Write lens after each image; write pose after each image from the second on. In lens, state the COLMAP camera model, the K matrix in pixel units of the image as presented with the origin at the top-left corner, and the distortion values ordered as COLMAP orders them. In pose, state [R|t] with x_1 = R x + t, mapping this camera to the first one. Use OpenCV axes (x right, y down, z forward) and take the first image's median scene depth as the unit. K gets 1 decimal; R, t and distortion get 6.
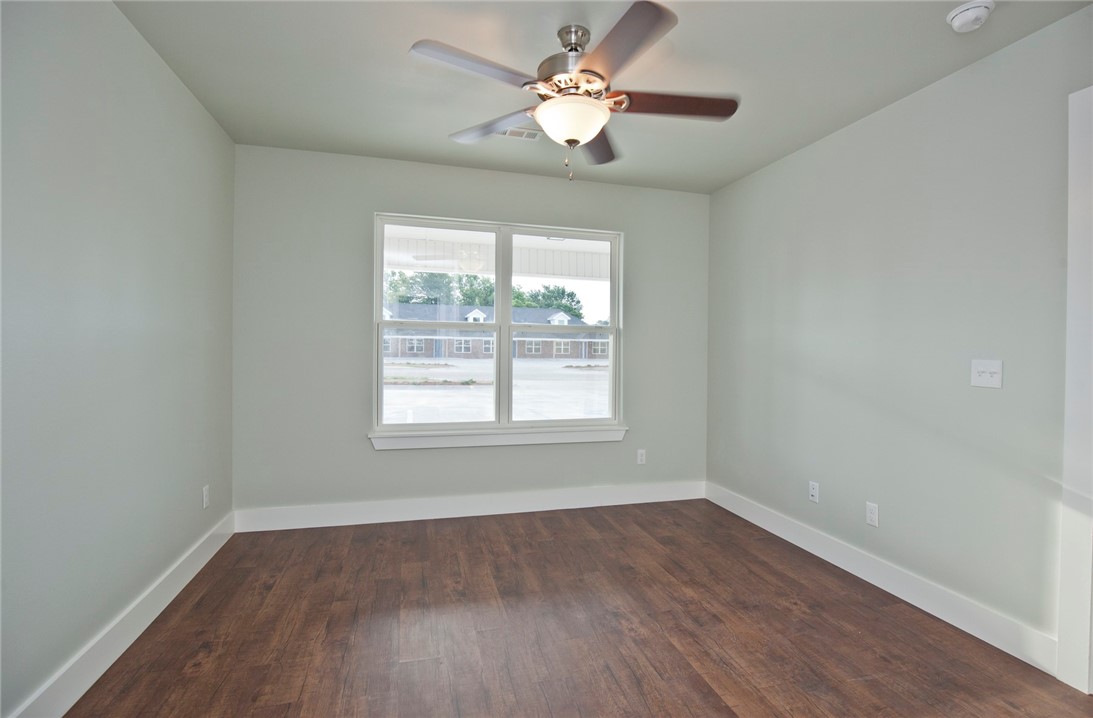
lens RADIAL K [[507.2, 0, 556.0], [0, 507.2, 352.8], [0, 0, 1]] dist [-0.028474, 0.000025]
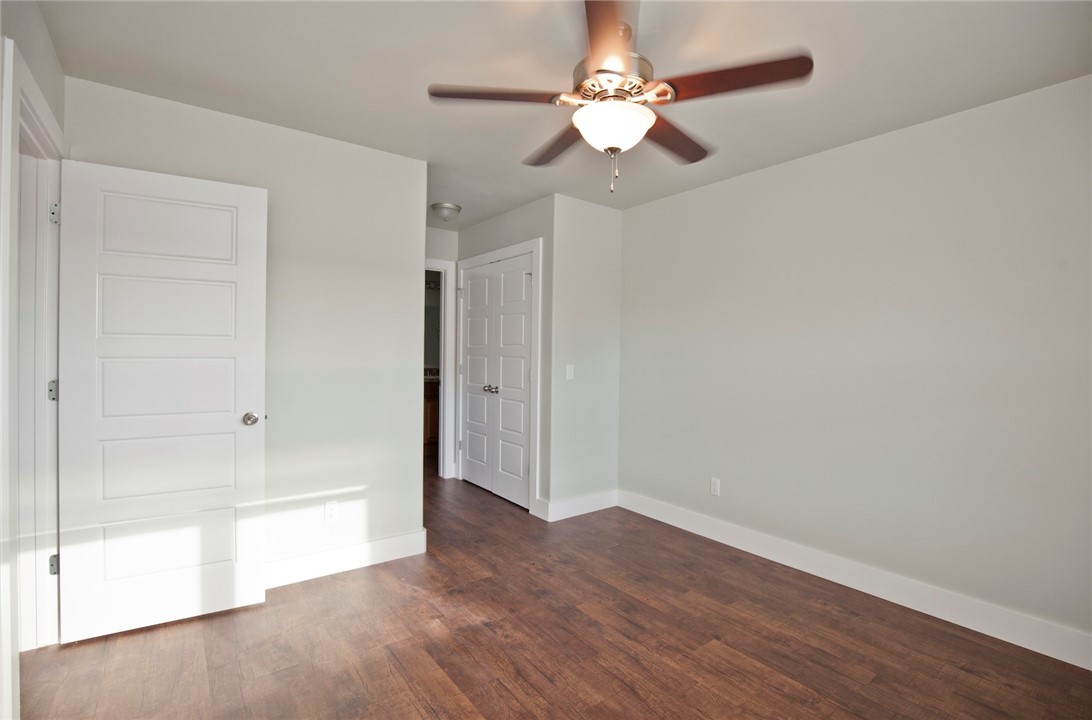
lens RADIAL K [[506.7, 0, 555.5], [0, 506.7, 353.8], [0, 0, 1]] dist [-0.028474, 0.000025]
pose [[-0.929344, -0.021307, -0.368599, 0.489782], [-0.027204, 0.999571, 0.010810, -0.060297], [0.368210, 0.020073, -0.929526, 1.955179]]
